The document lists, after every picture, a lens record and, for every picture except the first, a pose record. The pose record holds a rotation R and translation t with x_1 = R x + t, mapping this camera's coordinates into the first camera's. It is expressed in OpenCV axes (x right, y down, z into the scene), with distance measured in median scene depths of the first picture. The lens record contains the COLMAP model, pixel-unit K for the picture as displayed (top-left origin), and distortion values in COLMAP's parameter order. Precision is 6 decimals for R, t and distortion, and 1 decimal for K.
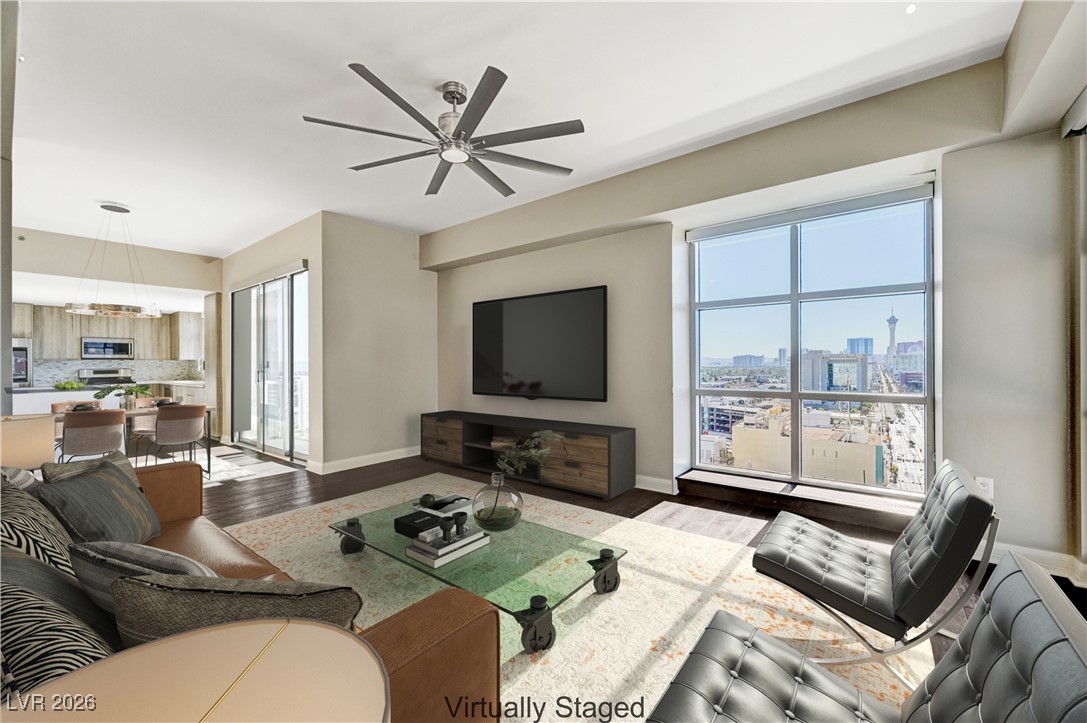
lens RADIAL K [[427.2, 0, 549.0], [0, 427.2, 361.4], [0, 0, 1]] dist [-0.000551, -0.000154]
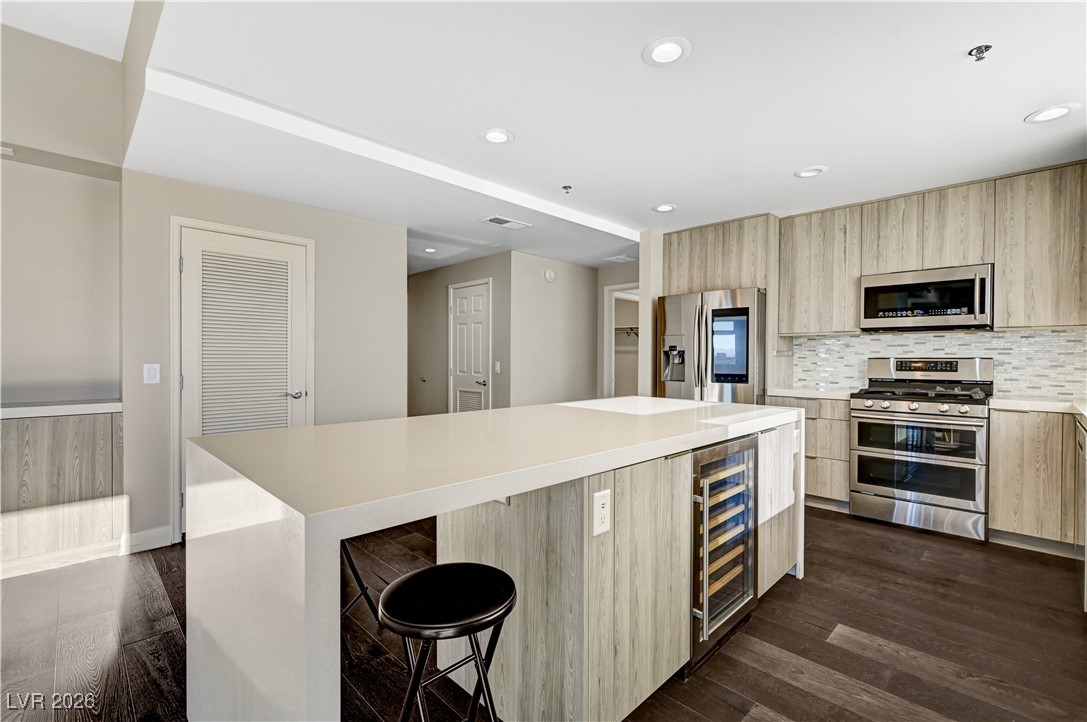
lens RADIAL K [[480.1, 0, 549.4], [0, 480.1, 361.4], [0, 0, 1]] dist [0.010212, 0.000368]
pose [[-0.124801, 0.014095, -0.992082, -0.589184], [-0.000358, 0.999898, 0.014251, 0.015170], [0.992182, 0.002134, -0.124784, 0.735668]]
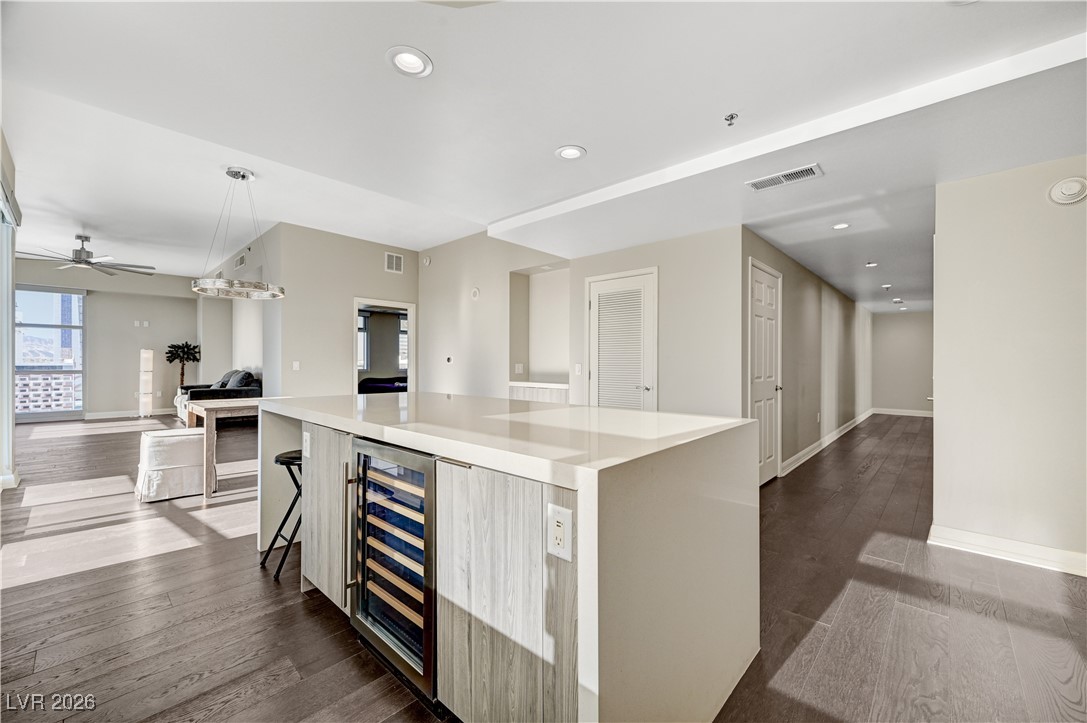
lens RADIAL K [[433.8, 0, 545.4], [0, 433.8, 362.9], [0, 0, 1]] dist [-0.002872, -0.000011]
pose [[-0.997195, 0.004955, 0.074680, -0.891790], [0.004552, 0.999974, -0.005571, 0.023309], [-0.074705, -0.005216, -0.997192, 0.960685]]
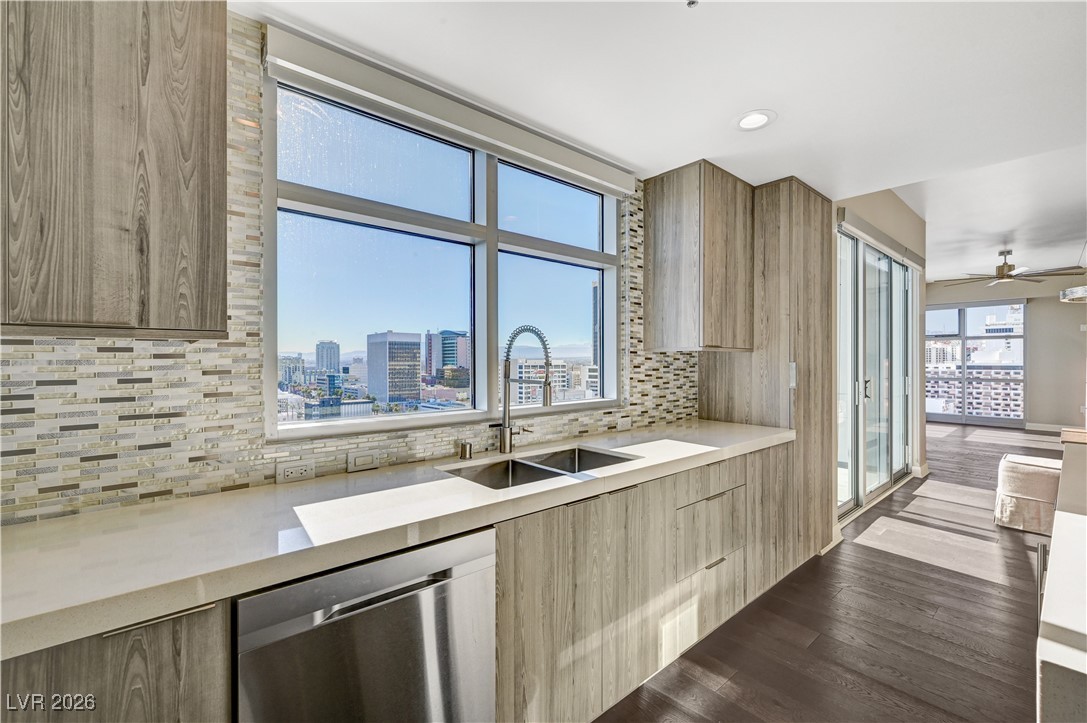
lens RADIAL K [[461.4, 0, 548.1], [0, 461.4, 361.7], [0, 0, 1]] dist [-0.001997, 0.000244]
pose [[0.192094, 0.006463, 0.981355, -0.990348], [-0.004938, 0.999972, -0.005620, 0.002074], [-0.981364, -0.003766, 0.192121, 0.916165]]
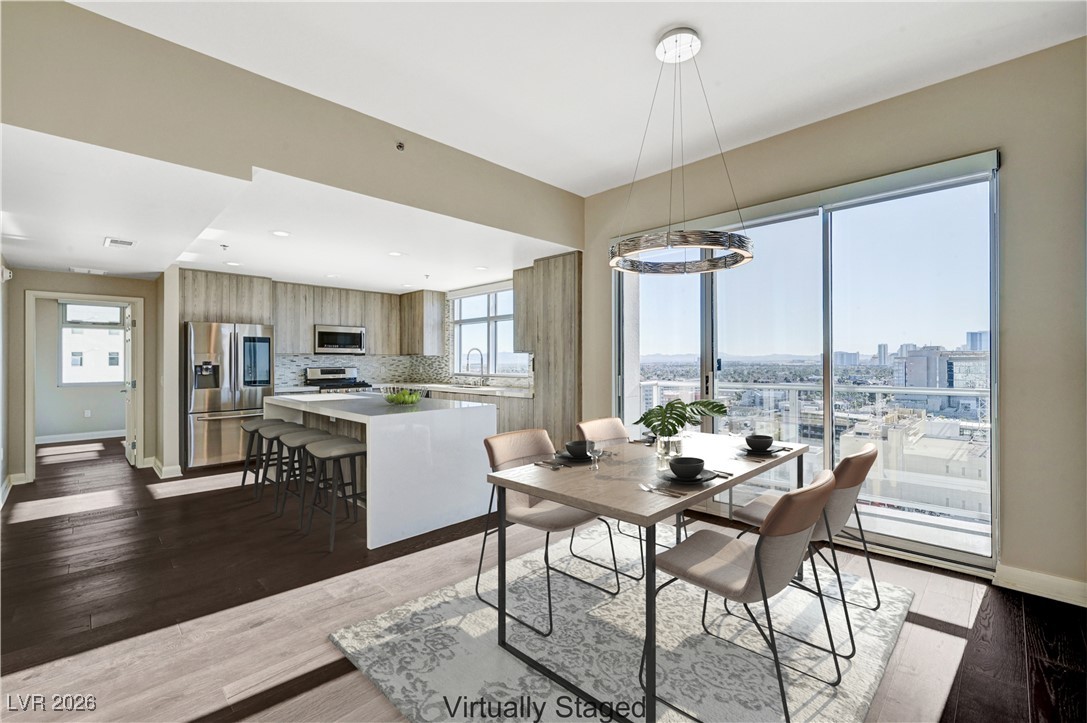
lens RADIAL K [[466.1, 0, 547.8], [0, 466.1, 356.0], [0, 0, 1]] dist [-0.001812, -0.000102]
pose [[0.992941, 0.002888, -0.118572, -0.572263], [-0.003414, 0.999985, -0.004233, -0.000292], [0.118558, 0.004608, 0.992936, 0.235632]]
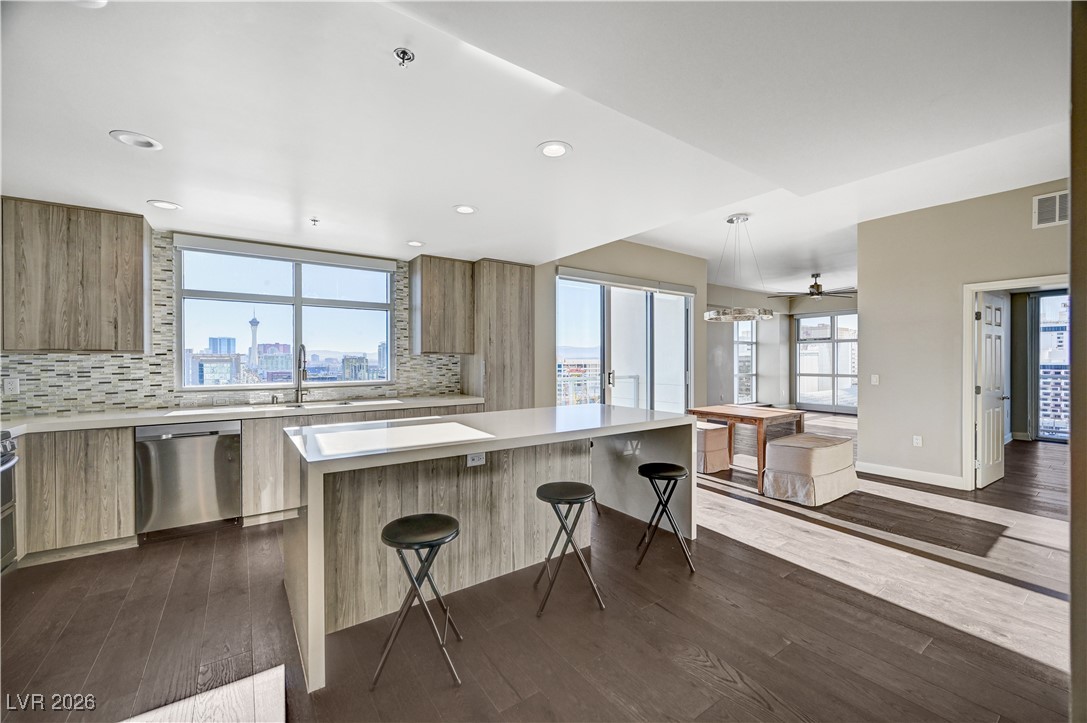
lens RADIAL K [[433.8, 0, 545.4], [0, 433.8, 362.9], [0, 0, 1]] dist [-0.002872, -0.000011]
pose [[0.288055, 0.001830, 0.957612, -1.137139], [-0.005230, 0.999986, -0.000337, 0.002019], [-0.957600, -0.004911, 0.288060, 0.595873]]
